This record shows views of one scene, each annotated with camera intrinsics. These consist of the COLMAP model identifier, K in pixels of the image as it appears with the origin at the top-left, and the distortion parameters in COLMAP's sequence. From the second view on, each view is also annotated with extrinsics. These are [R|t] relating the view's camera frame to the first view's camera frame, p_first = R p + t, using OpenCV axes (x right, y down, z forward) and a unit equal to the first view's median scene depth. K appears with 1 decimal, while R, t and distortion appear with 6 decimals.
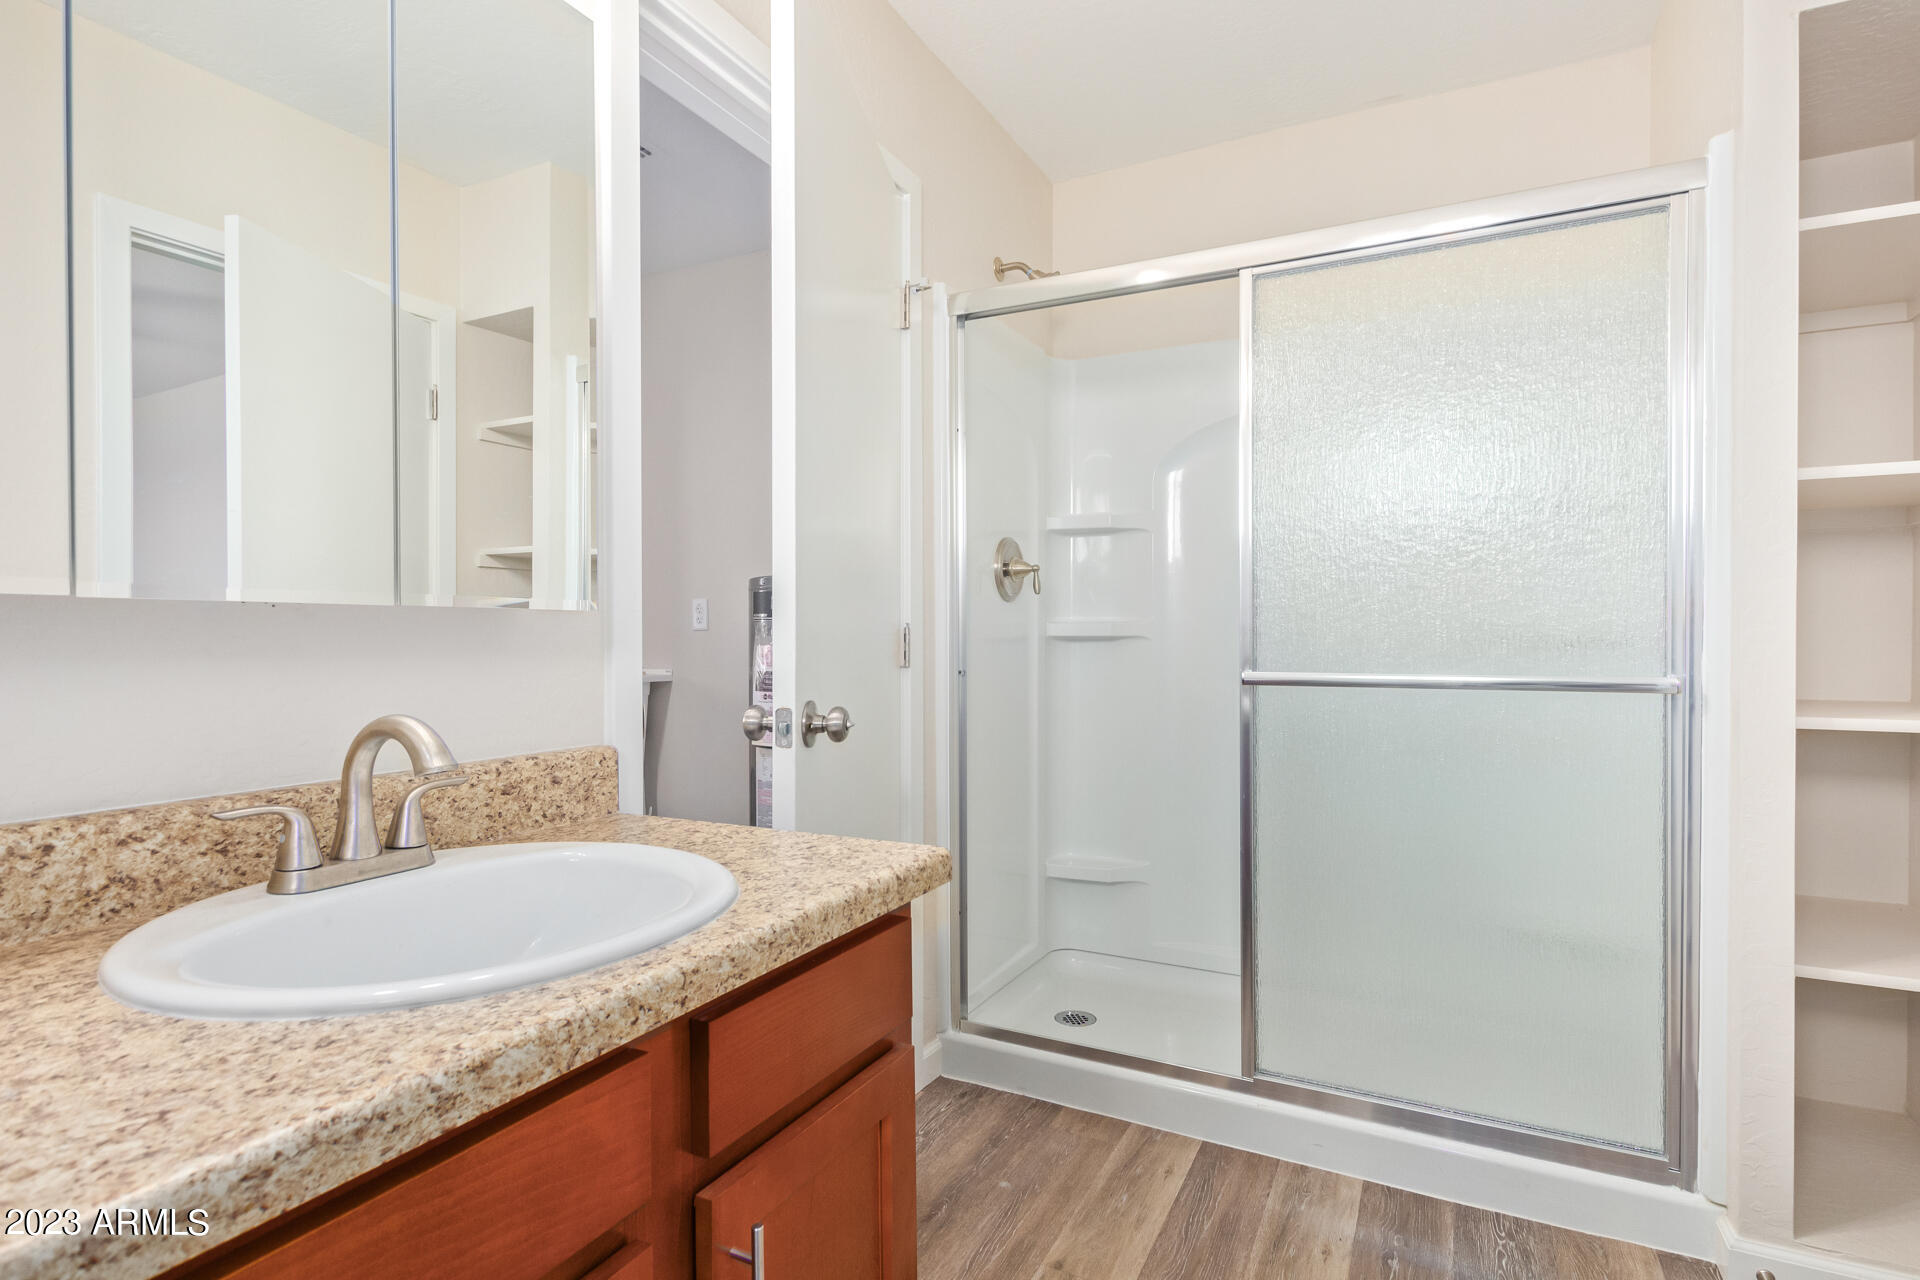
lens RADIAL K [[923.7, 0, 941.8], [0, 923.7, 631.2], [0, 0, 1]] dist [-0.003463, 0.000078]
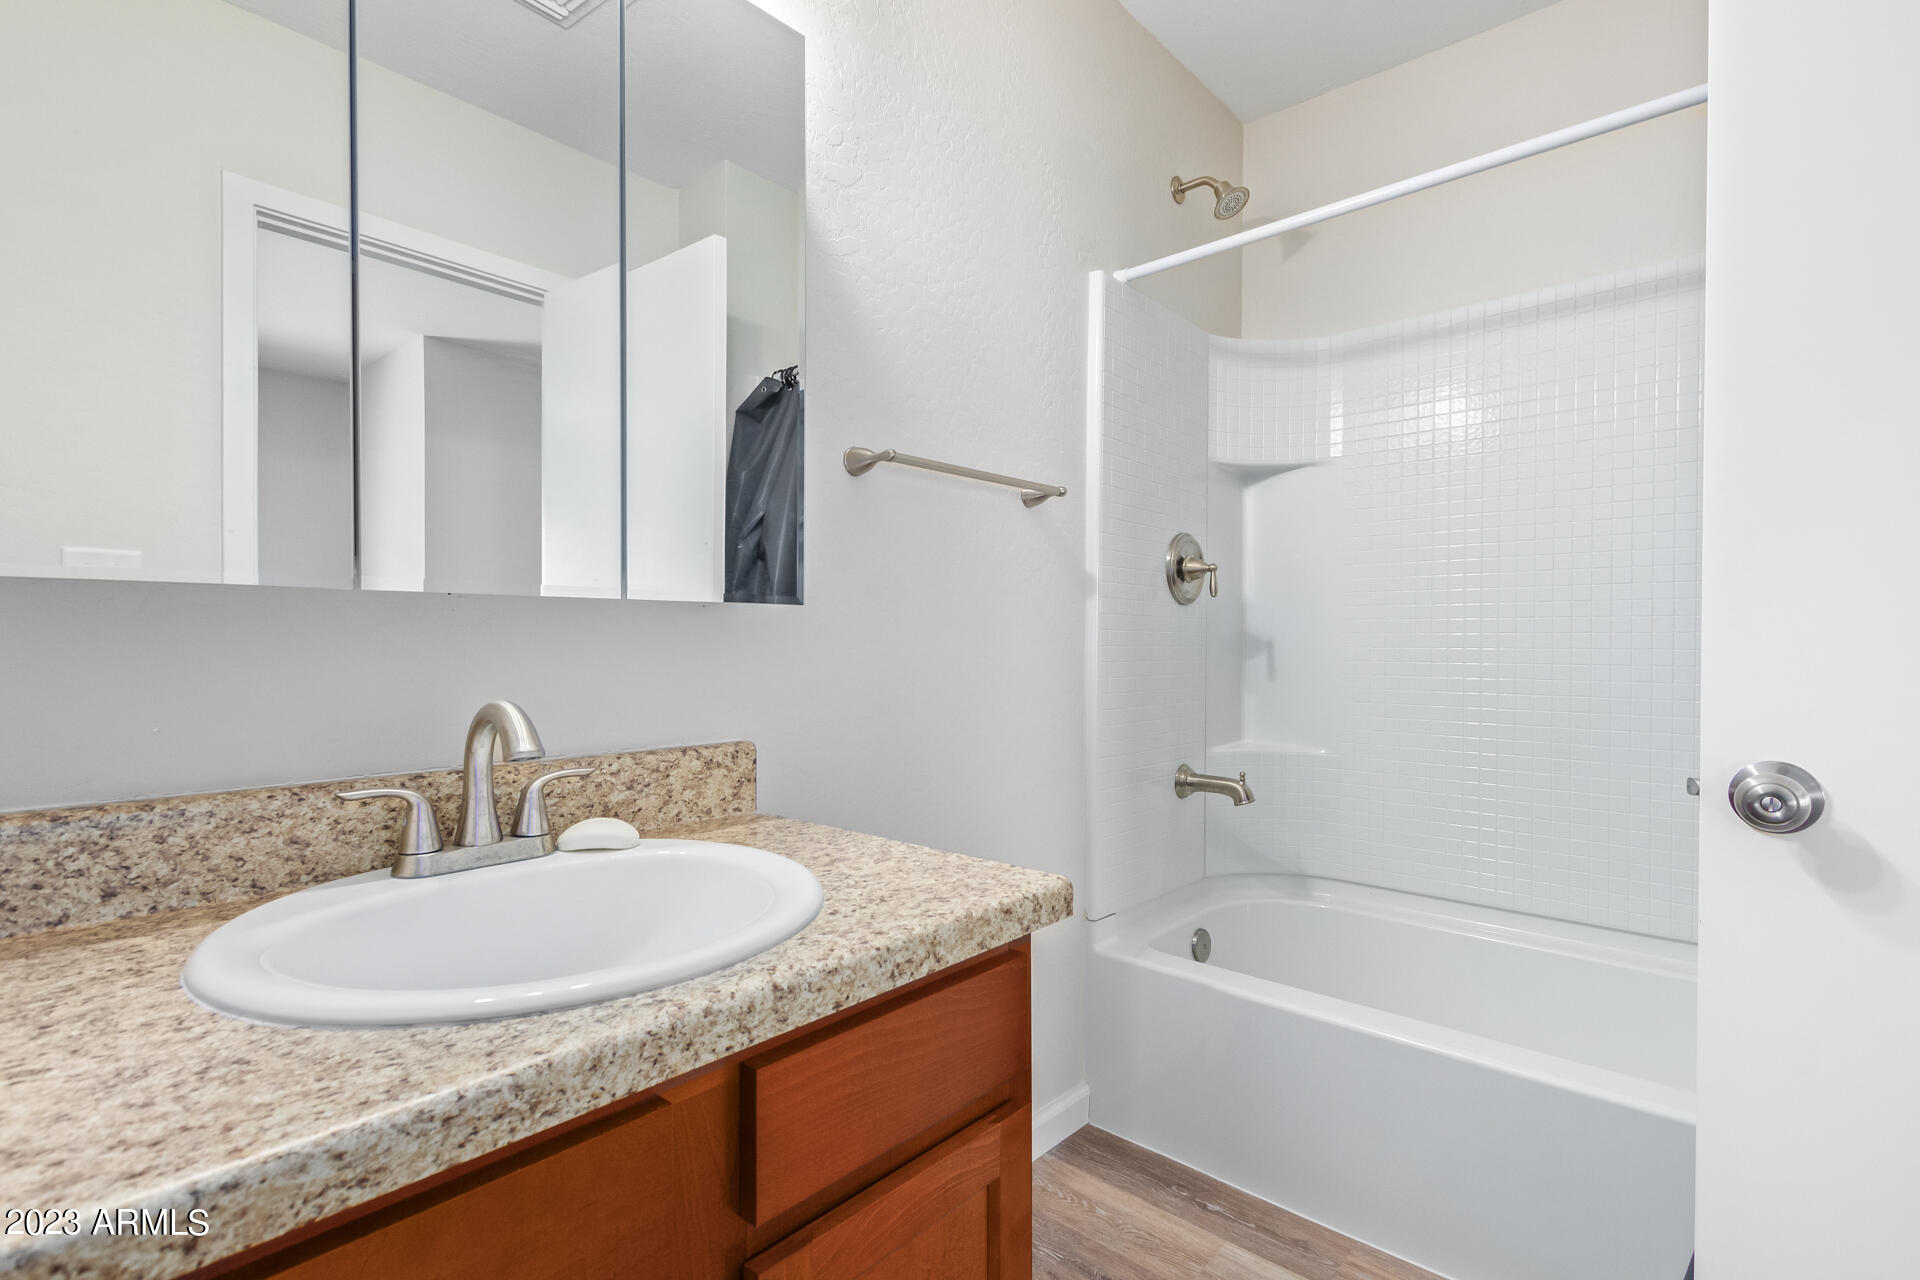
lens RADIAL K [[885.9, 0, 946.9], [0, 885.9, 643.9], [0, 0, 1]] dist [0.007411, -0.002493]
pose [[0.974202, 0.012856, -0.225310, 0.179711], [-0.010914, 0.999892, 0.009859, 0.010298], [0.225413, -0.007146, 0.974237, 0.345009]]
